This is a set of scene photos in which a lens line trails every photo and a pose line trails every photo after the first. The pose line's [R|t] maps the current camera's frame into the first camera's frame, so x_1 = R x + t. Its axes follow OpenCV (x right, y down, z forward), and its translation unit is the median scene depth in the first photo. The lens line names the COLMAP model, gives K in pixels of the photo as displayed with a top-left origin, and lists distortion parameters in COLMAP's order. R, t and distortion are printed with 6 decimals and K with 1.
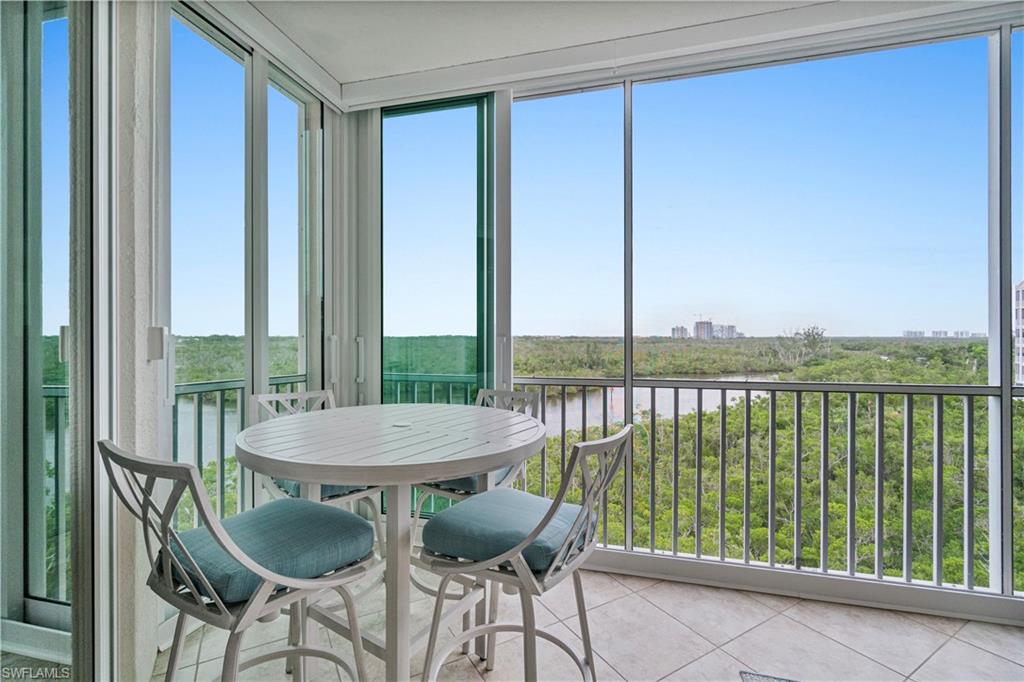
lens RADIAL K [[442.1, 0, 508.2], [0, 442.1, 339.1], [0, 0, 1]] dist [-0.002191, 0.000328]
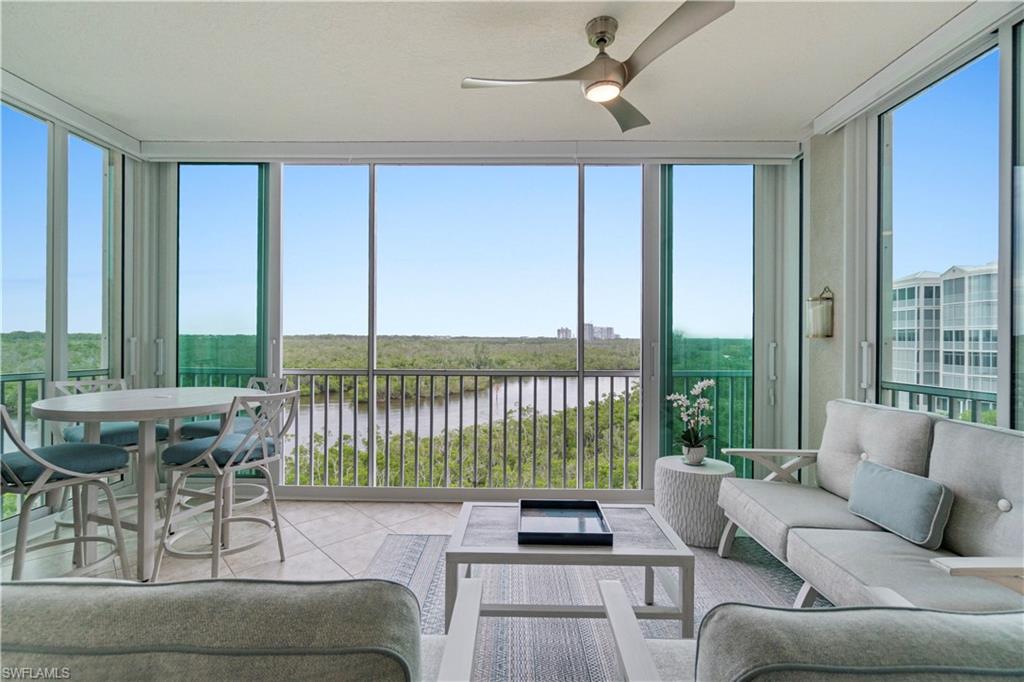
lens RADIAL K [[448.2, 0, 509.8], [0, 448.2, 337.6], [0, 0, 1]] dist [-0.002060, -0.000380]
pose [[0.969902, 0.006908, 0.243396, 0.324194], [-0.006083, 0.999973, -0.004145, -0.009234], [-0.243418, 0.002540, 0.969918, -0.482063]]
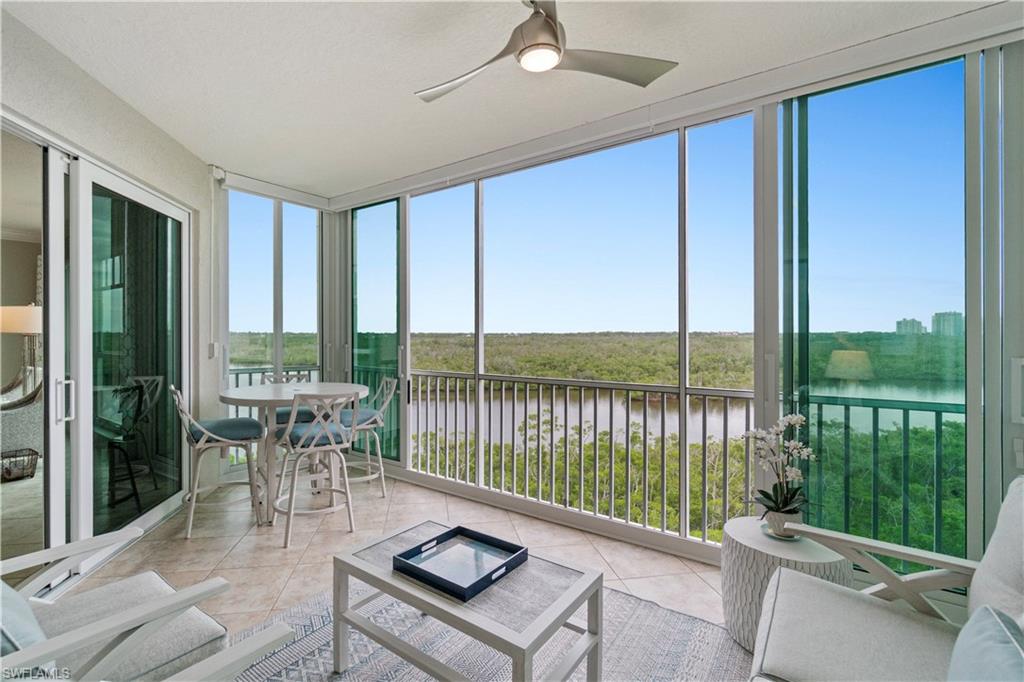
lens RADIAL K [[456.1, 0, 508.1], [0, 456.1, 334.3], [0, 0, 1]] dist [-0.001687, -0.000095]
pose [[0.936649, -0.000592, -0.350268, 0.845969], [-0.000231, 0.999997, -0.002307, -0.038872], [0.350269, 0.002242, 0.936647, -0.401266]]
